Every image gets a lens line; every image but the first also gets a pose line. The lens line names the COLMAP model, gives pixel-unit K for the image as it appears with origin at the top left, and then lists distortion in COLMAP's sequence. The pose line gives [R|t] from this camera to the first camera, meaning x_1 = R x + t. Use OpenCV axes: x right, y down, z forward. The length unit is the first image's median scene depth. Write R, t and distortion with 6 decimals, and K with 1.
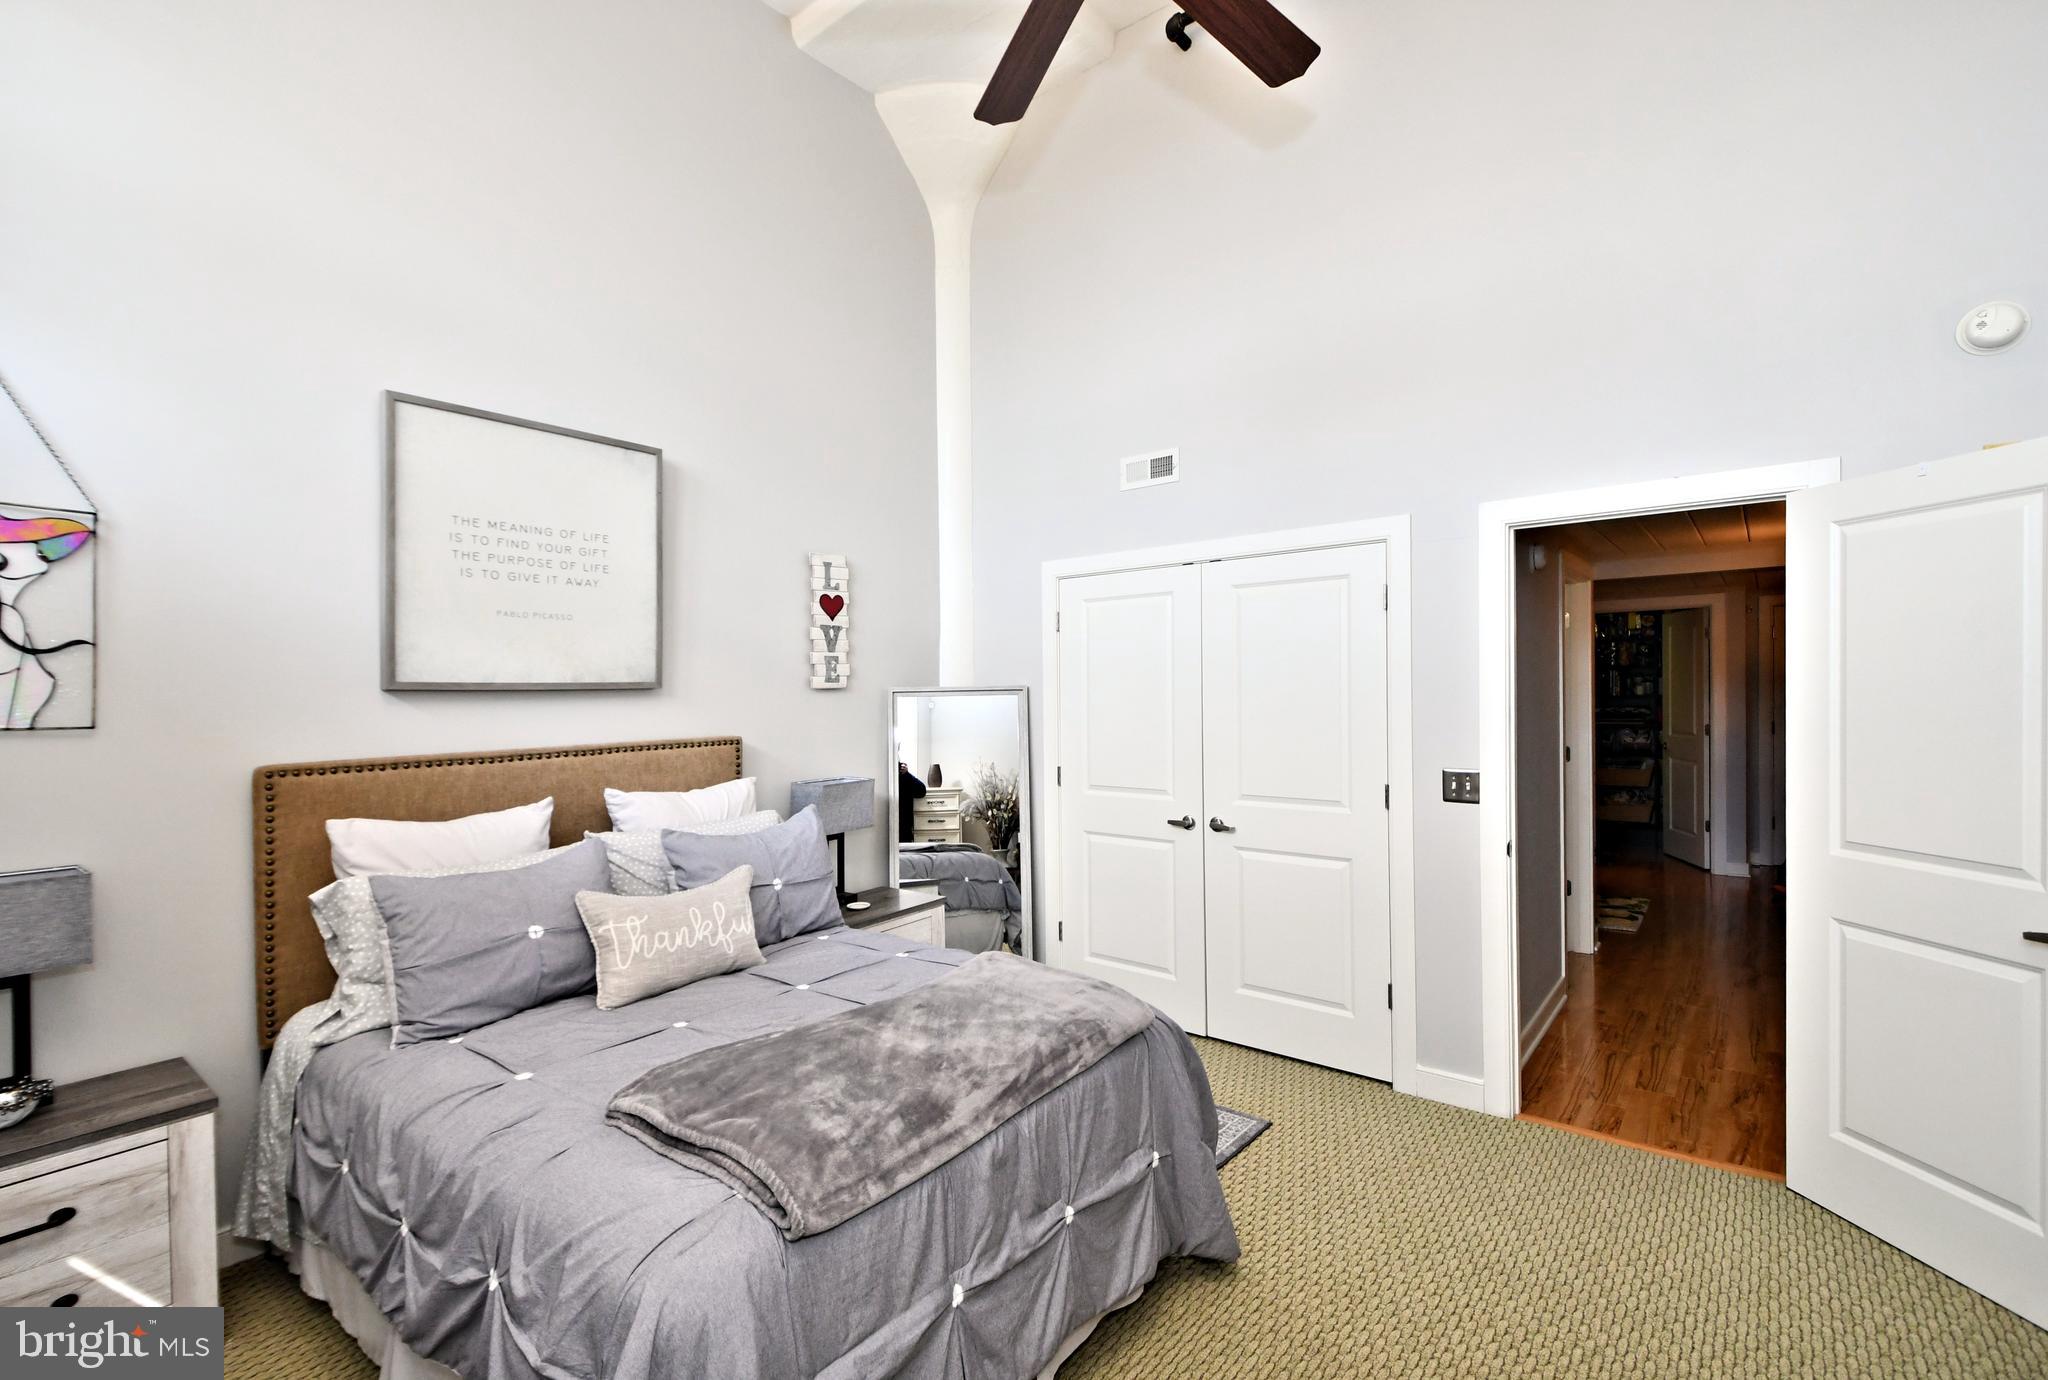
lens RADIAL K [[924.0, 0, 1026.6], [0, 924.0, 682.3], [0, 0, 1]] dist [0.002946, 0.000299]
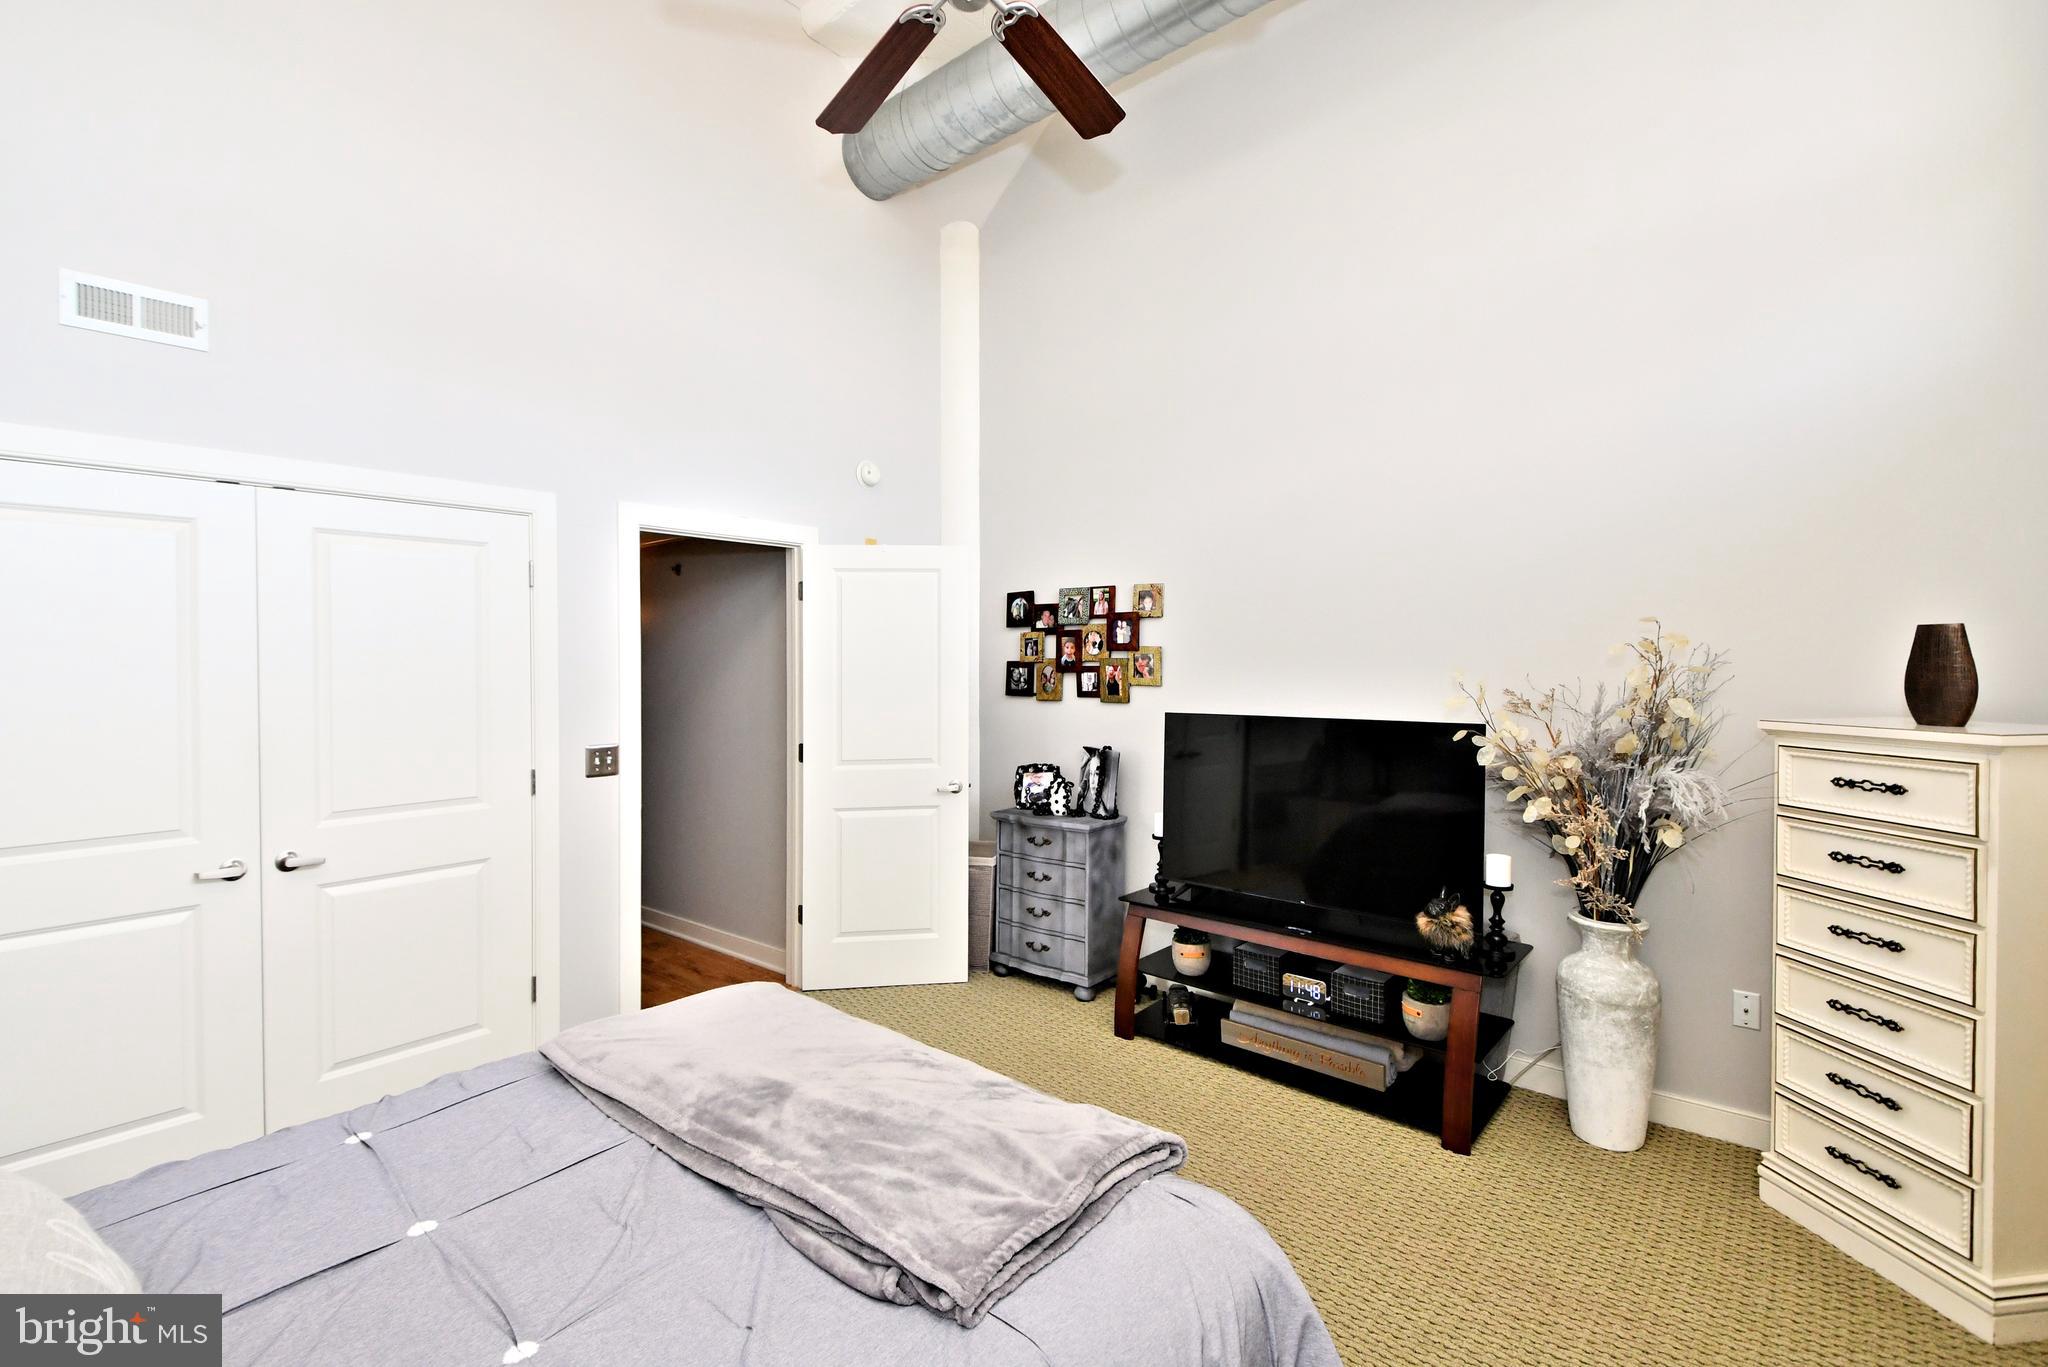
lens RADIAL K [[892.1, 0, 1026.2], [0, 892.1, 682.3], [0, 0, 1]] dist [-0.000274, -0.000170]
pose [[0.007920, -0.002669, 0.999965, -0.553446], [0.004214, 0.999988, 0.002636, 0.020715], [-0.999960, 0.004193, 0.007931, 0.498468]]
